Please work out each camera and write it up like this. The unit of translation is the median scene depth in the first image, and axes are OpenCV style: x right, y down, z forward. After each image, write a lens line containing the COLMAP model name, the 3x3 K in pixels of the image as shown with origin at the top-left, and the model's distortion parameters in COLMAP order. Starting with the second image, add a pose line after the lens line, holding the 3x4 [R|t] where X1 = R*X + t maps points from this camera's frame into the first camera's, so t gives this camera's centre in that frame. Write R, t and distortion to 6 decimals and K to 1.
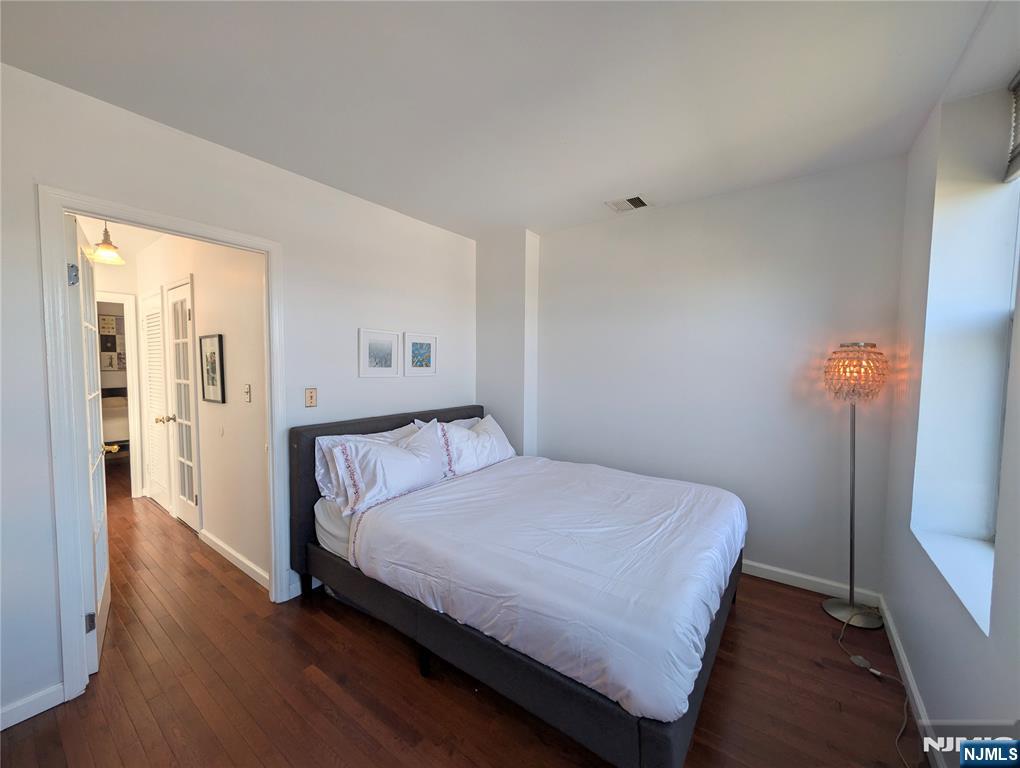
lens RADIAL K [[381.4, 0, 510.0], [0, 381.4, 384.0], [0, 0, 1]] dist [-0.001471, -0.002449]
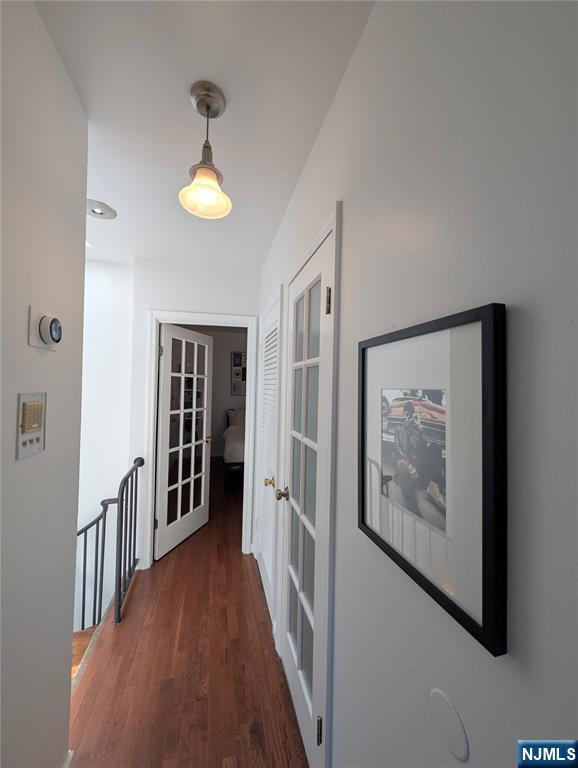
lens RADIAL K [[287.1, 0, 289.0], [0, 287.1, 384.0], [0, 0, 1]] dist [-0.001471, -0.002449]
pose [[0.768074, 0.007355, -0.640319, -0.689551], [-0.050410, 0.997525, -0.049009, -0.069726], [0.638374, 0.069921, 0.766544, 0.749356]]
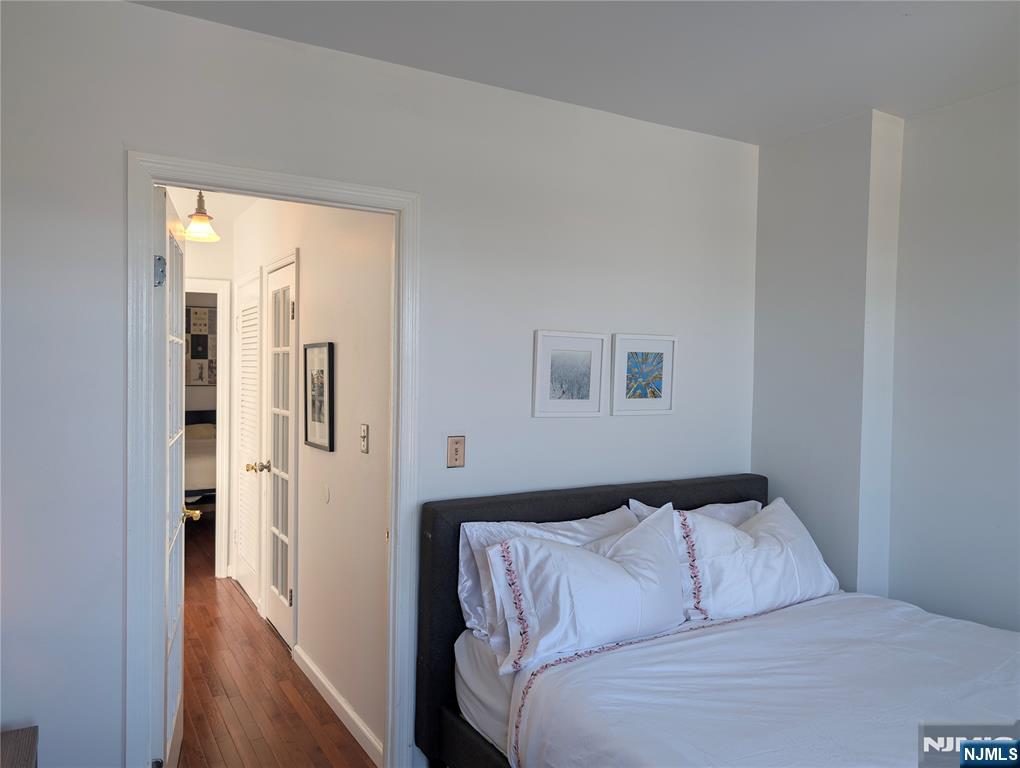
lens RADIAL K [[718.2, 0, 510.0], [0, 718.2, 384.0], [0, 0, 1]] dist [0.012407, -0.029356]
pose [[0.918702, 0.014281, -0.394693, -0.012616], [-0.028074, 0.999179, -0.029194, -0.032123], [0.393952, 0.037901, 0.918349, 0.019712]]
